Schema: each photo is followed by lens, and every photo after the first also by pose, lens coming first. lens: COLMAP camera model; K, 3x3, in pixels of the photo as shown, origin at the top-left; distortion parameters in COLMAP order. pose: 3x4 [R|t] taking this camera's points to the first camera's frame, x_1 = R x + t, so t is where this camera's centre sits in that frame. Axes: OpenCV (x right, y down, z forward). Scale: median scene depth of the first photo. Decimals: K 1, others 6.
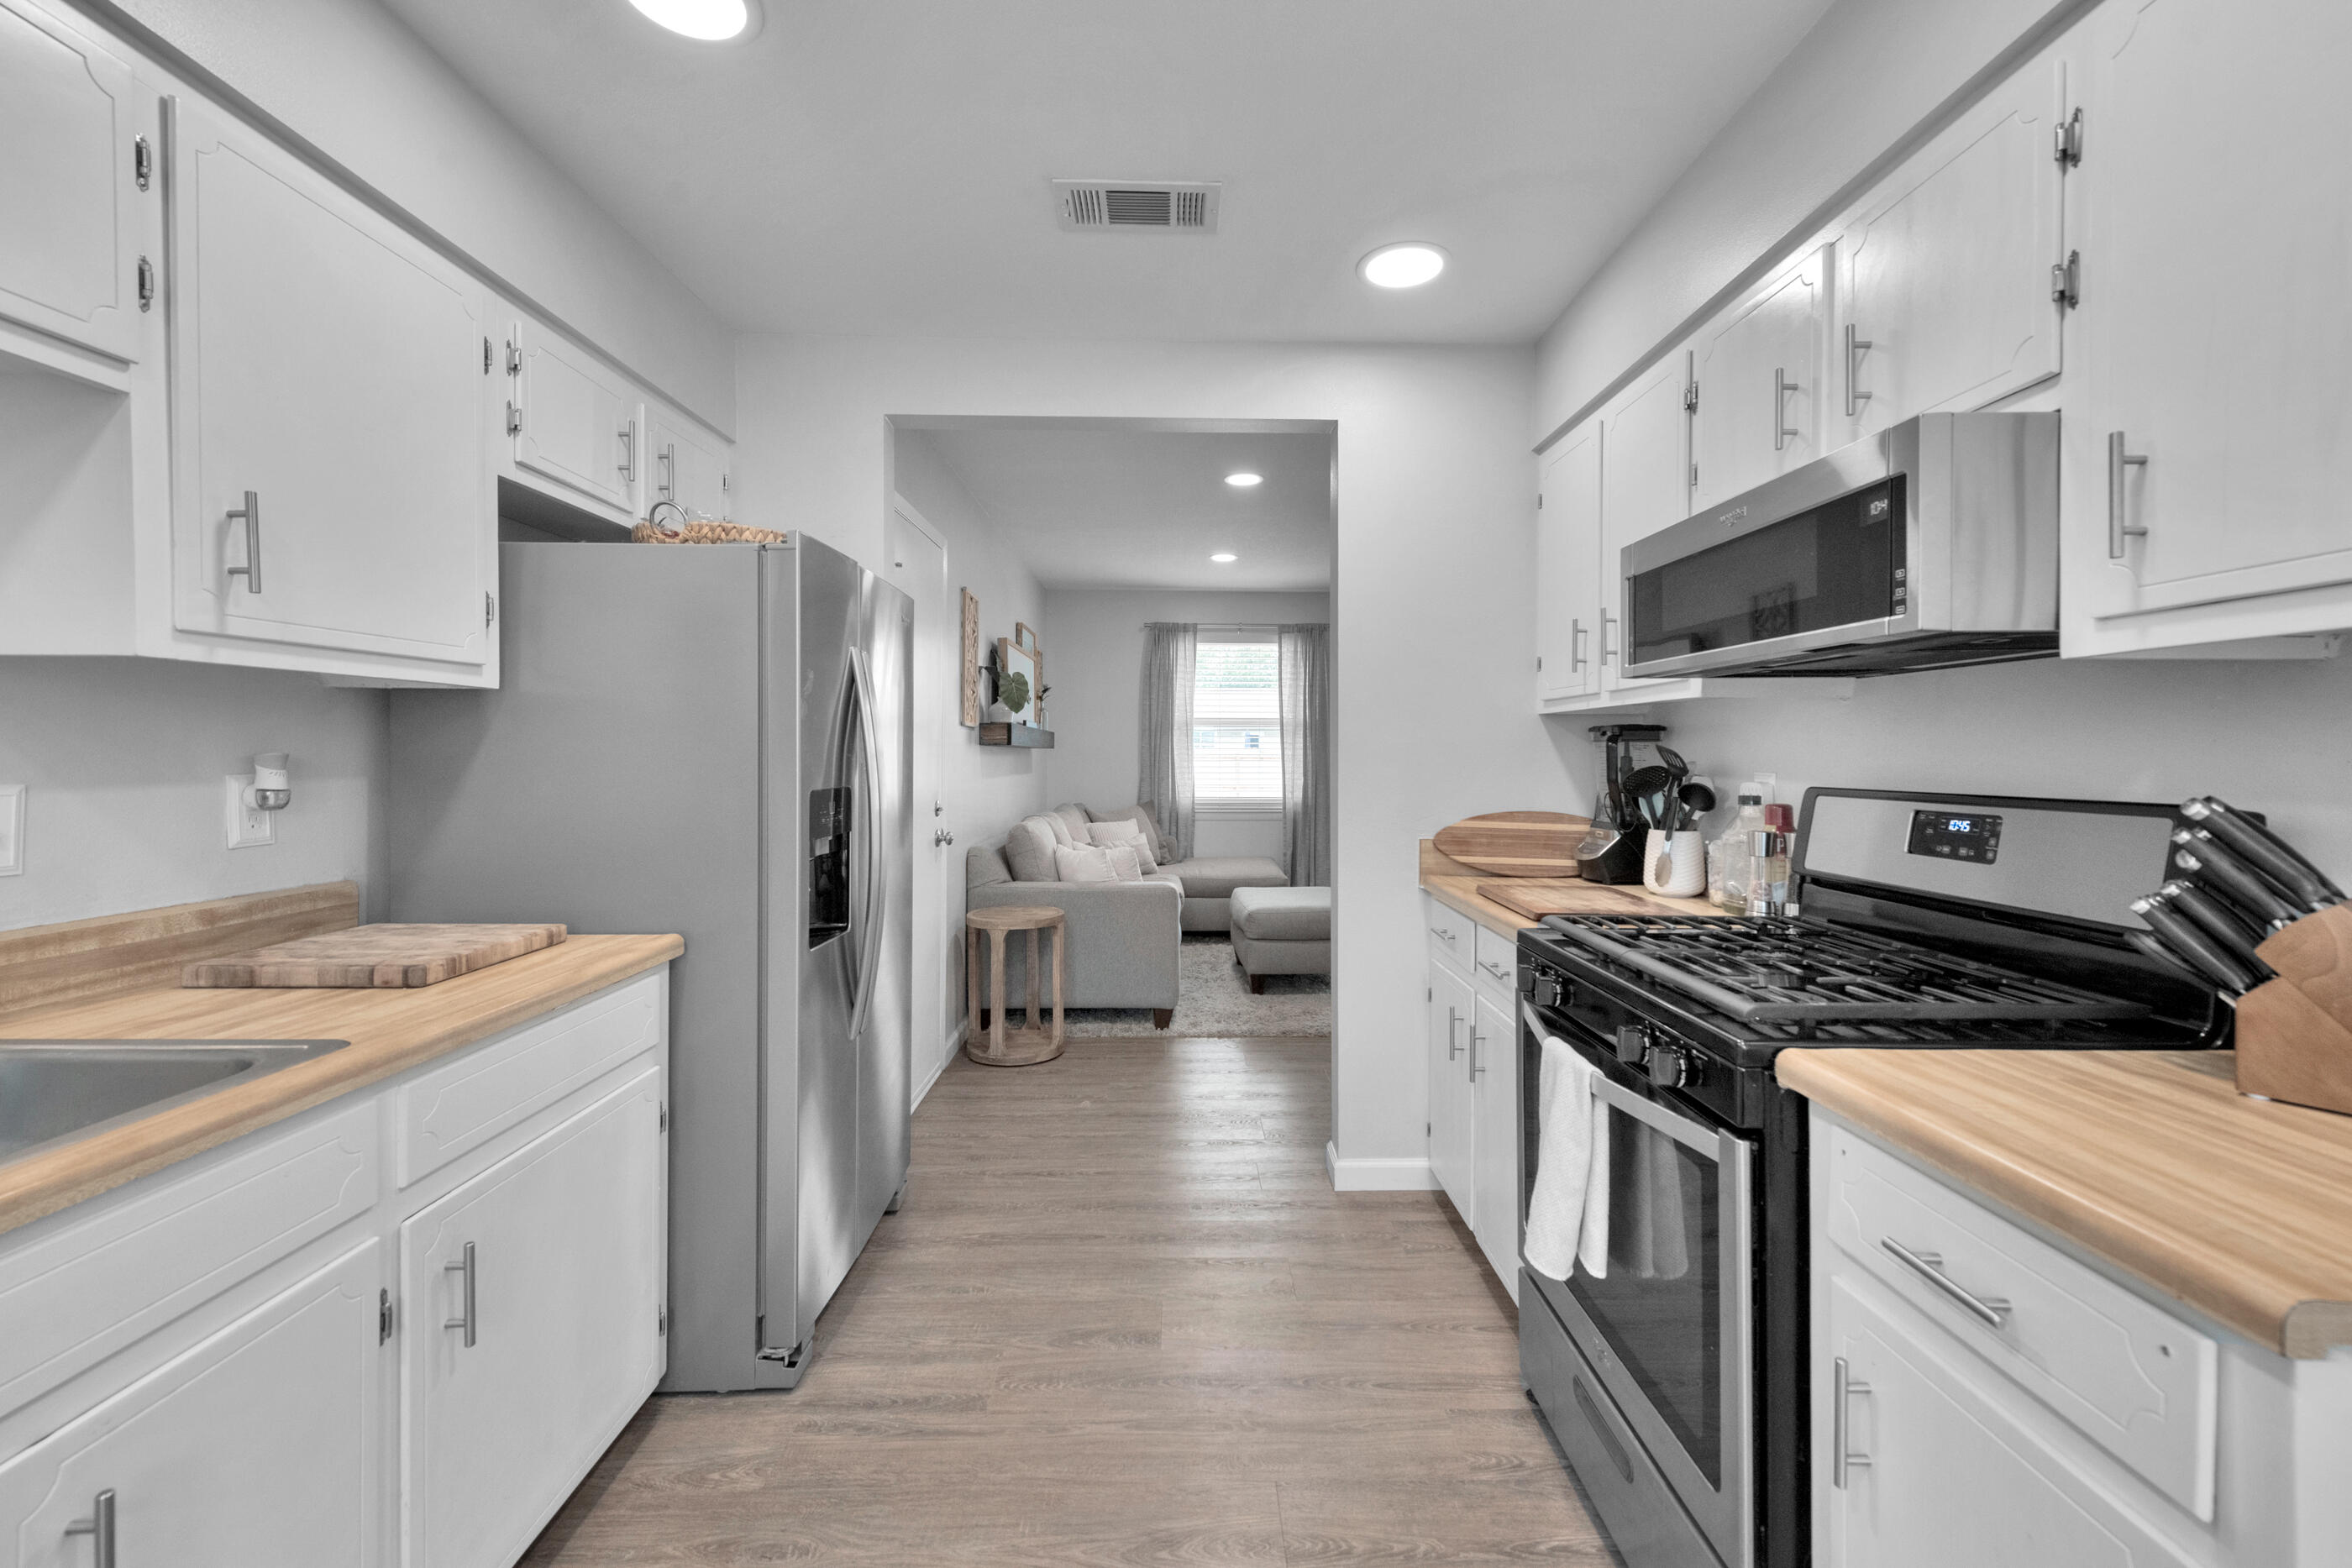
lens RADIAL K [[939.3, 0, 1176.0], [0, 939.3, 784.0], [0, 0, 1]] dist [-0.001776, -0.000141]
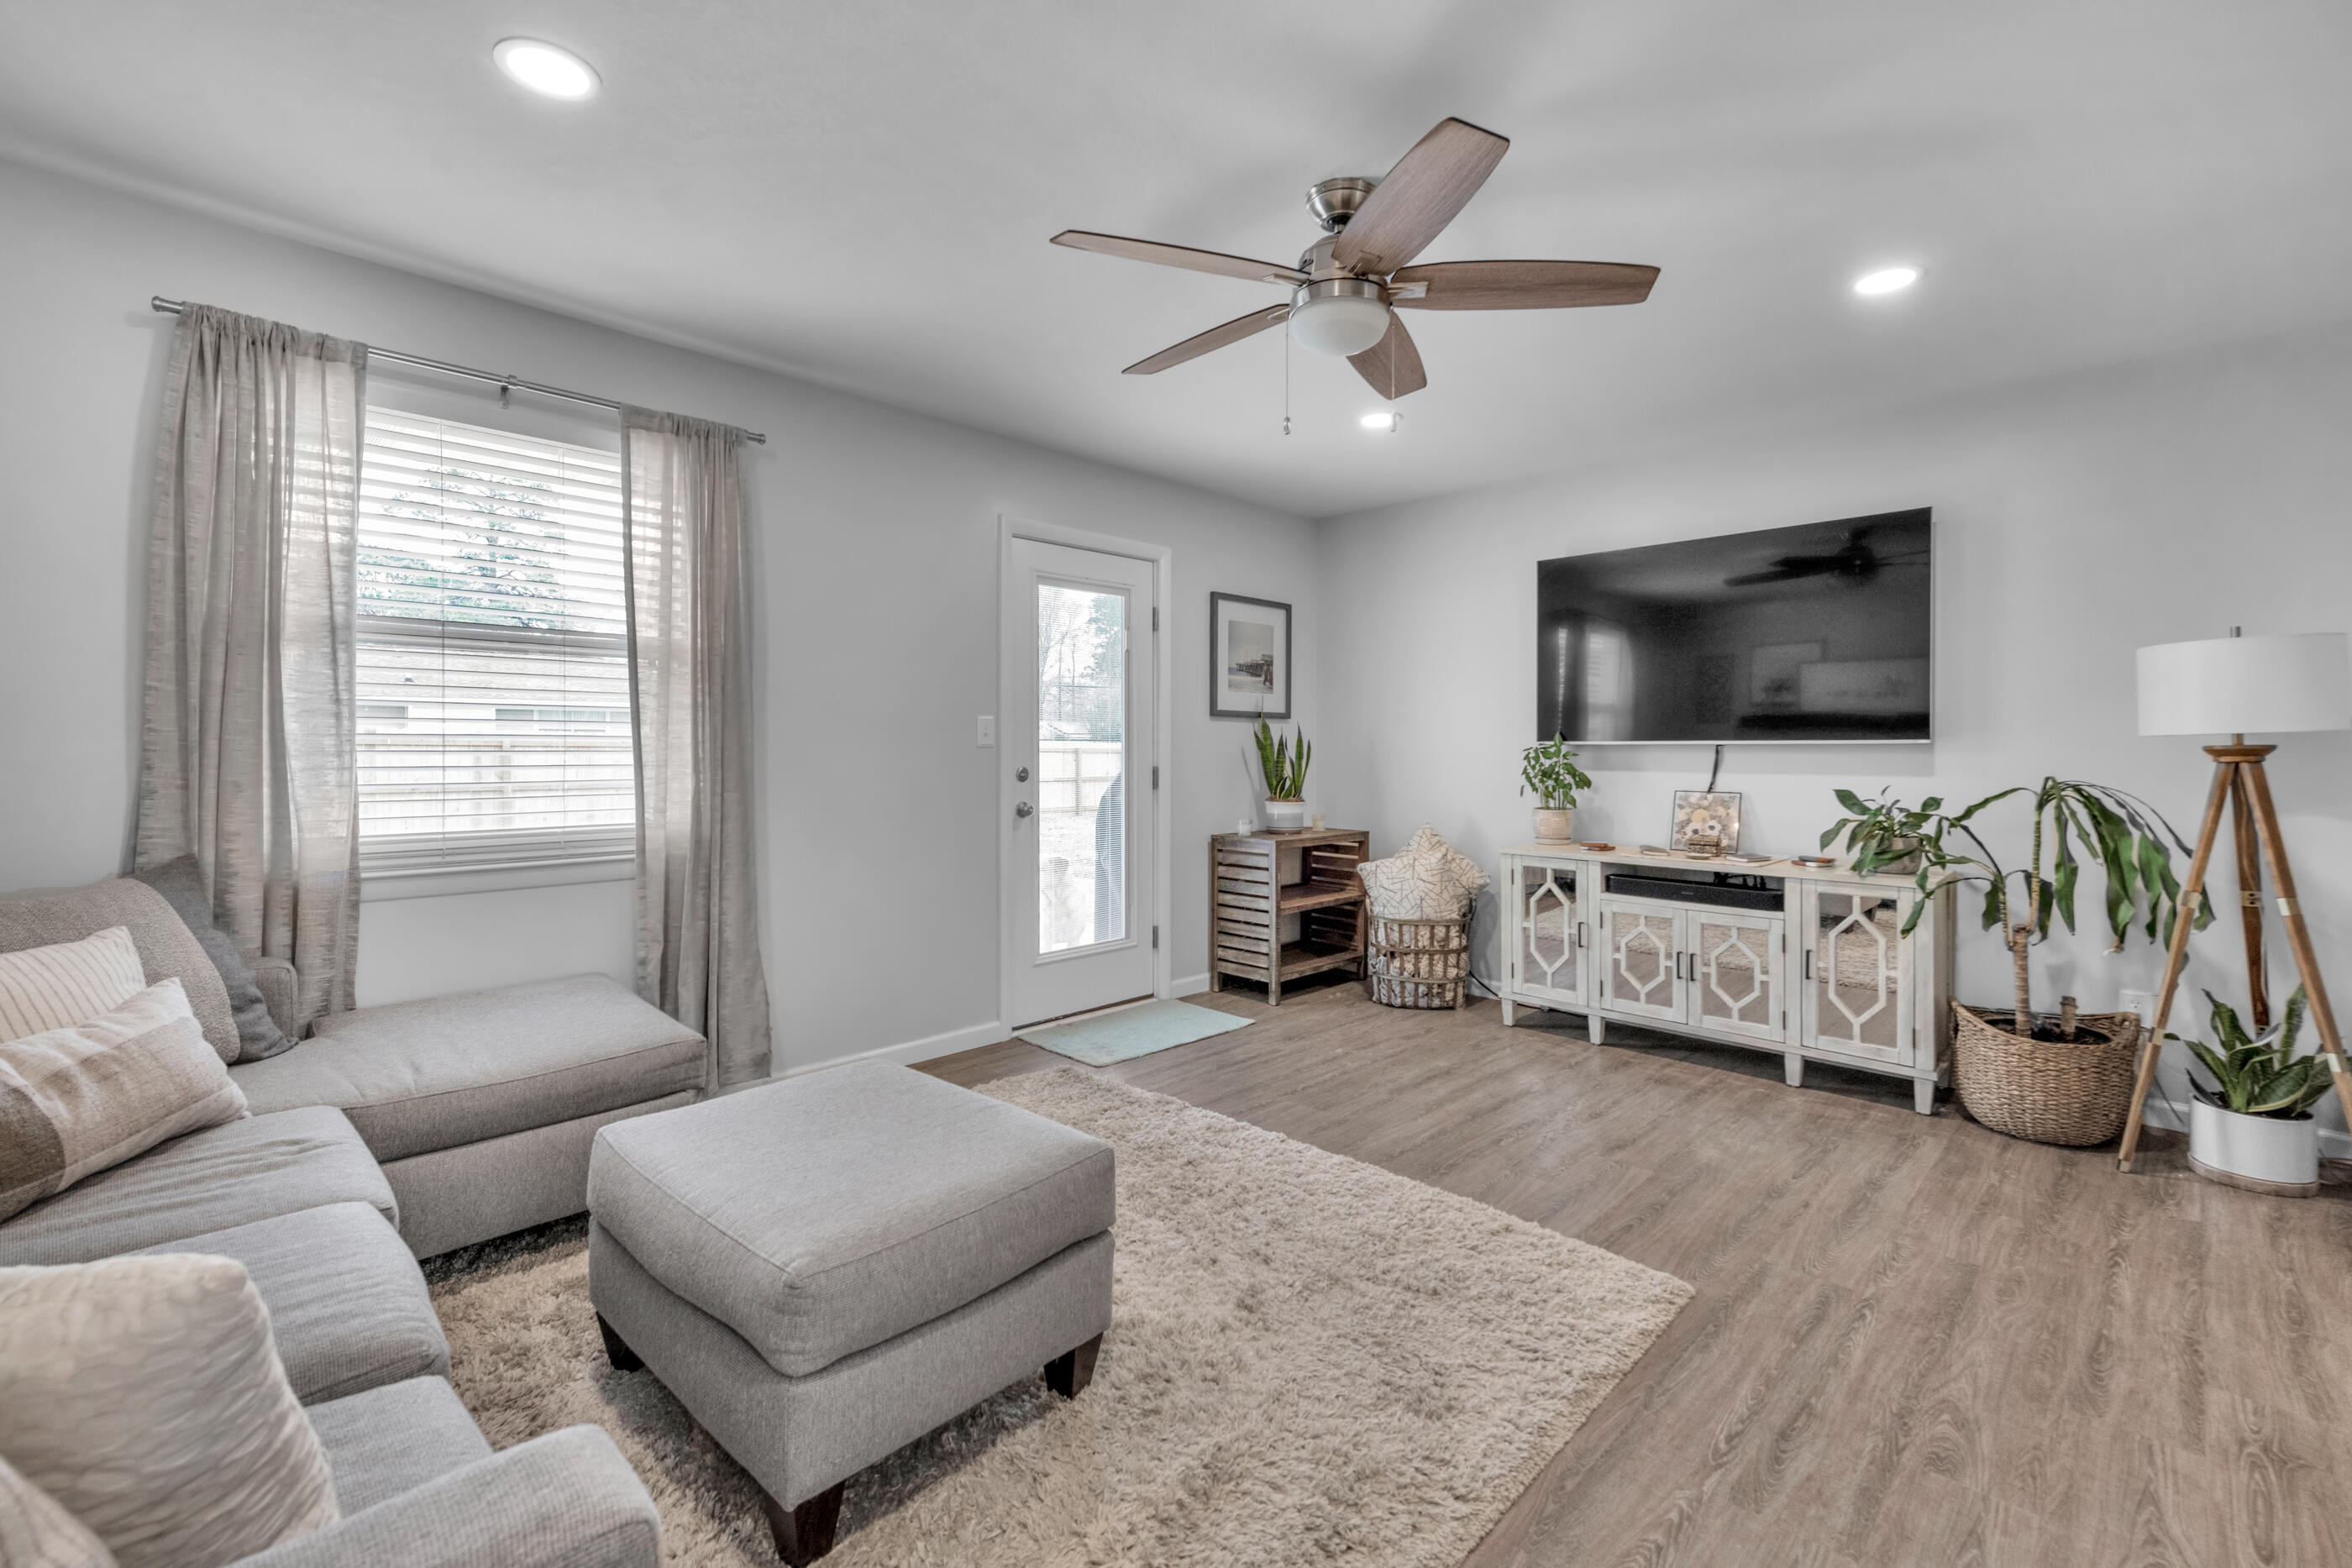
lens RADIAL K [[1019.9, 0, 1192.1], [0, 1019.9, 755.1], [0, 0, 1]] dist [0.022591, -0.008297]
pose [[0.696308, -0.003497, 0.717735, -0.040847], [0.015551, 0.999827, -0.010215, -0.007843], [-0.717575, 0.018275, 0.696242, 0.508544]]
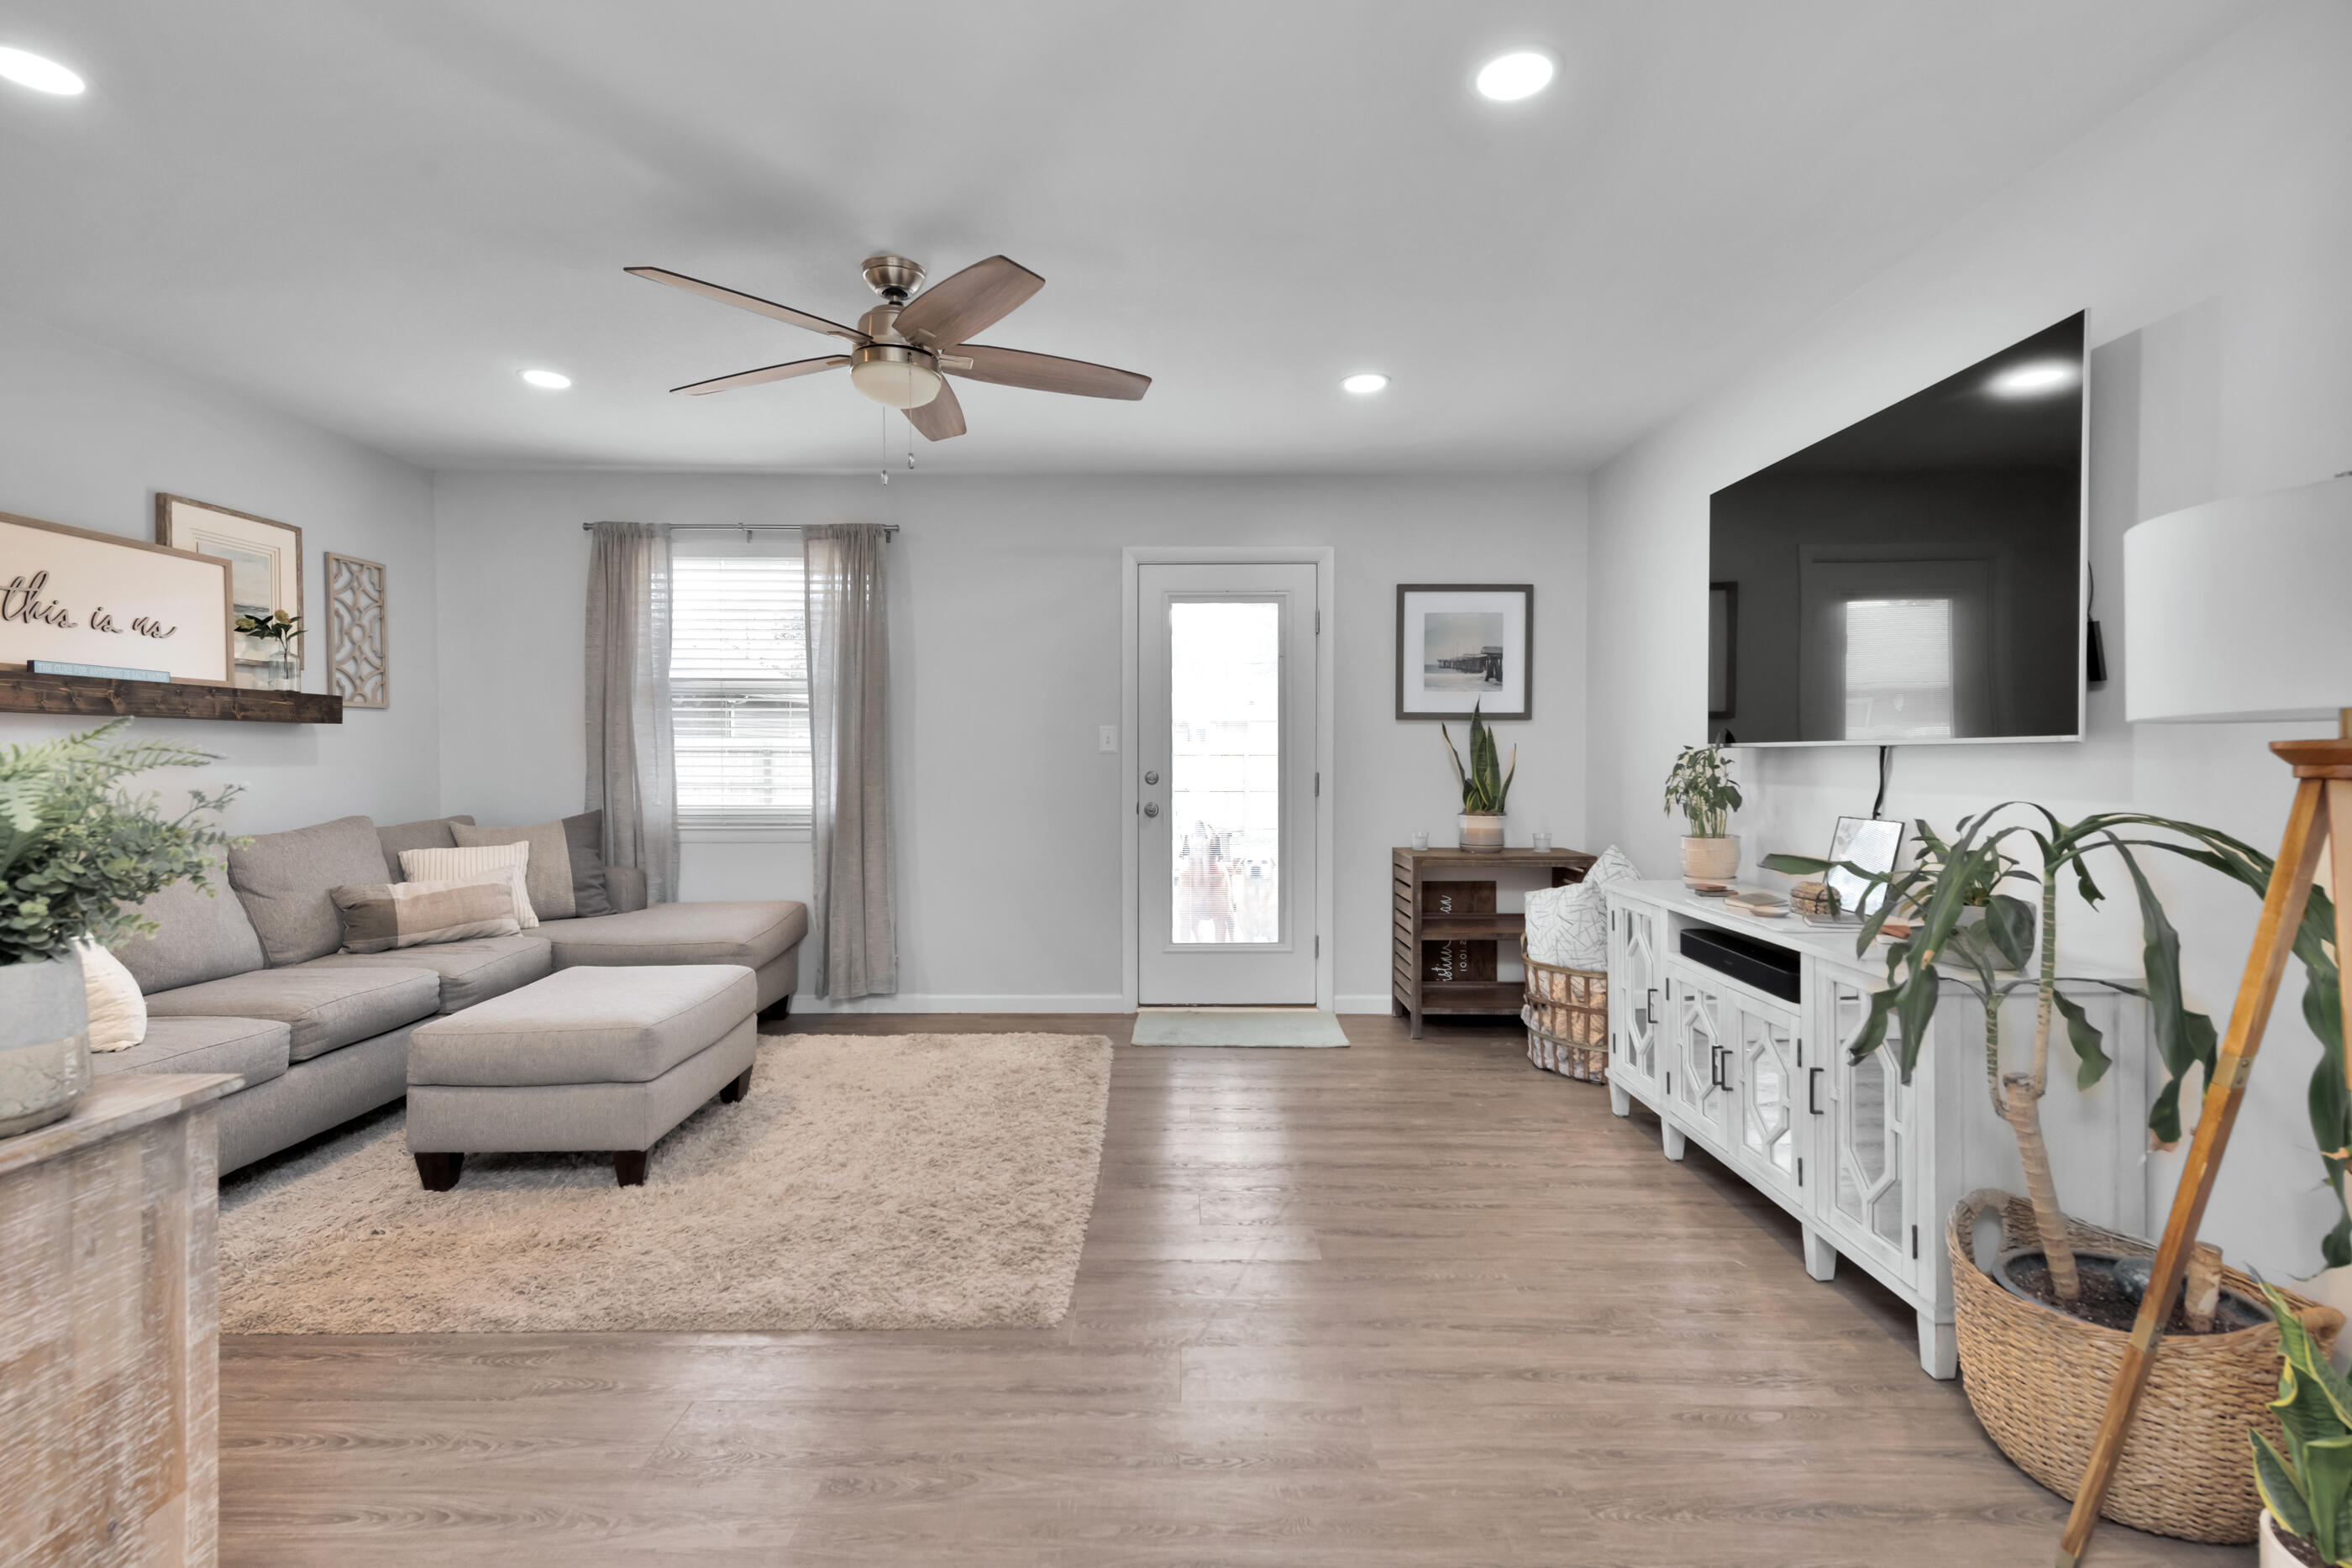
lens RADIAL K [[1073.0, 0, 1196.4], [0, 1073.0, 775.9], [0, 0, 1]] dist [0.025697, -0.008469]
pose [[0.999998, 0.000502, -0.002017, 0.369371], [-0.000513, 0.999986, -0.005235, -0.001488], [0.002015, 0.005236, 0.999984, 0.289620]]
